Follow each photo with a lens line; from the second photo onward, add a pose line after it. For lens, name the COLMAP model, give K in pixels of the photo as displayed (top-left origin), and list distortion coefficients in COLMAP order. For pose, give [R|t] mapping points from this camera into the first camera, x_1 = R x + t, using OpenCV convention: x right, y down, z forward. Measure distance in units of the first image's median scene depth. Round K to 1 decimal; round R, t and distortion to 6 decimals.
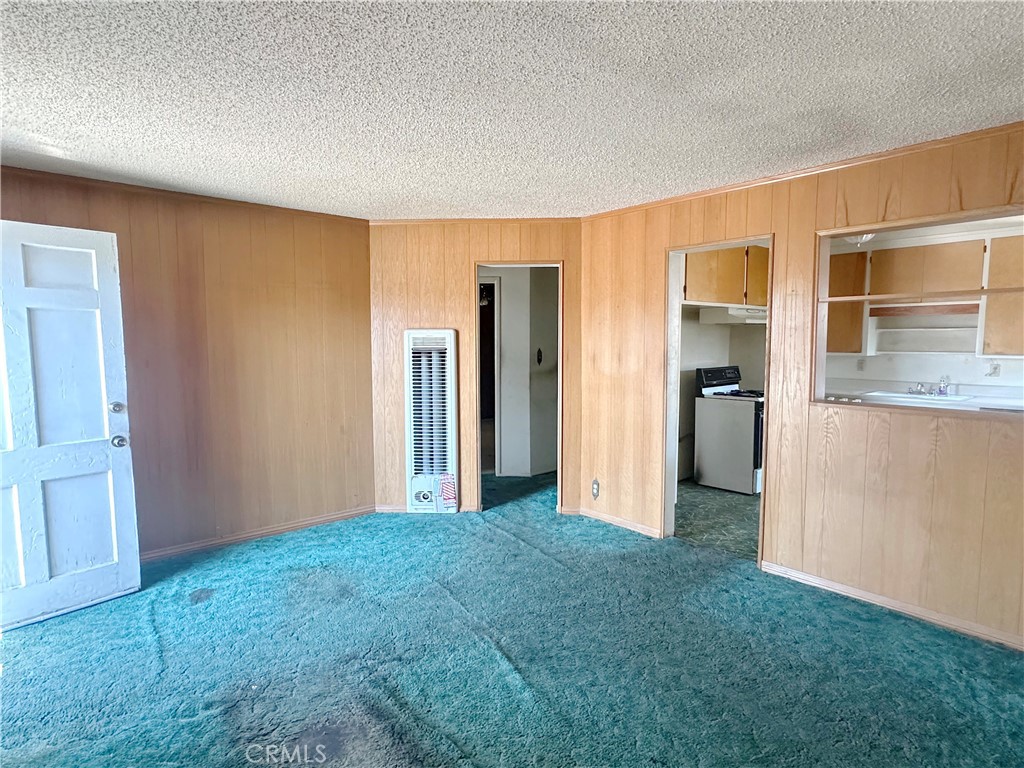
lens RADIAL K [[564.2, 0, 510.2], [0, 564.2, 382.3], [0, 0, 1]] dist [0.002623, 0.000042]
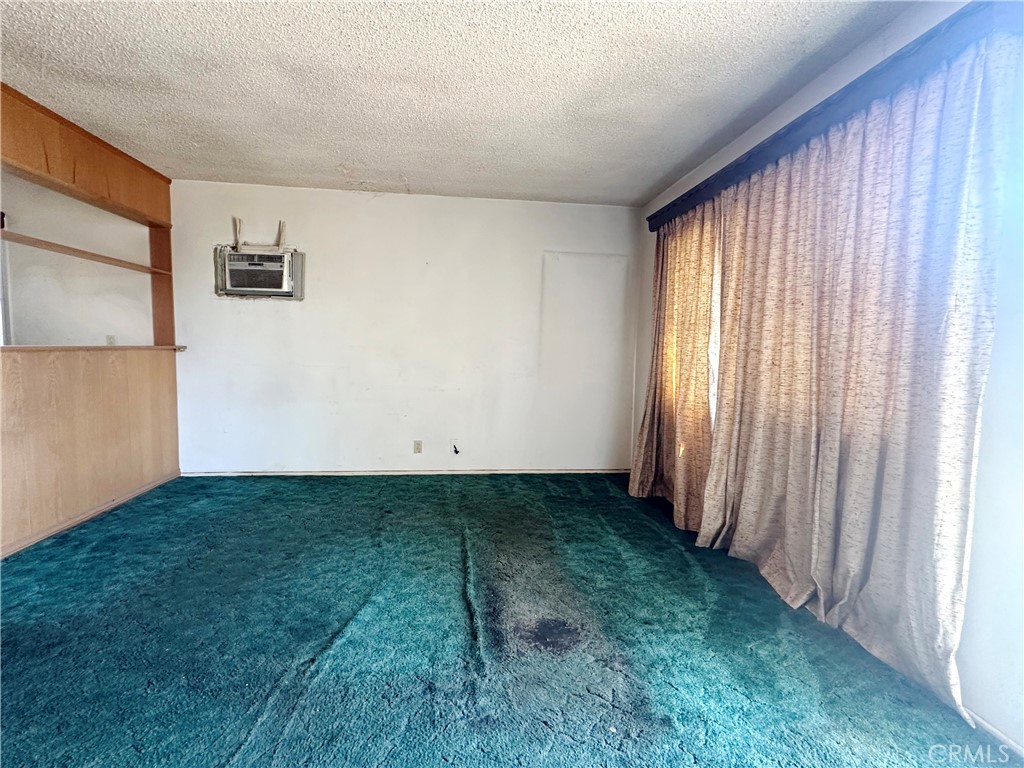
lens RADIAL K [[477.3, 0, 514.0], [0, 477.3, 383.9], [0, 0, 1]] dist [0.000561, 0.000020]
pose [[-0.821883, -0.062665, 0.566199, -0.660071], [0.022848, 0.989505, 0.142681, 0.011036], [-0.569197, 0.130204, -0.811826, 1.487833]]
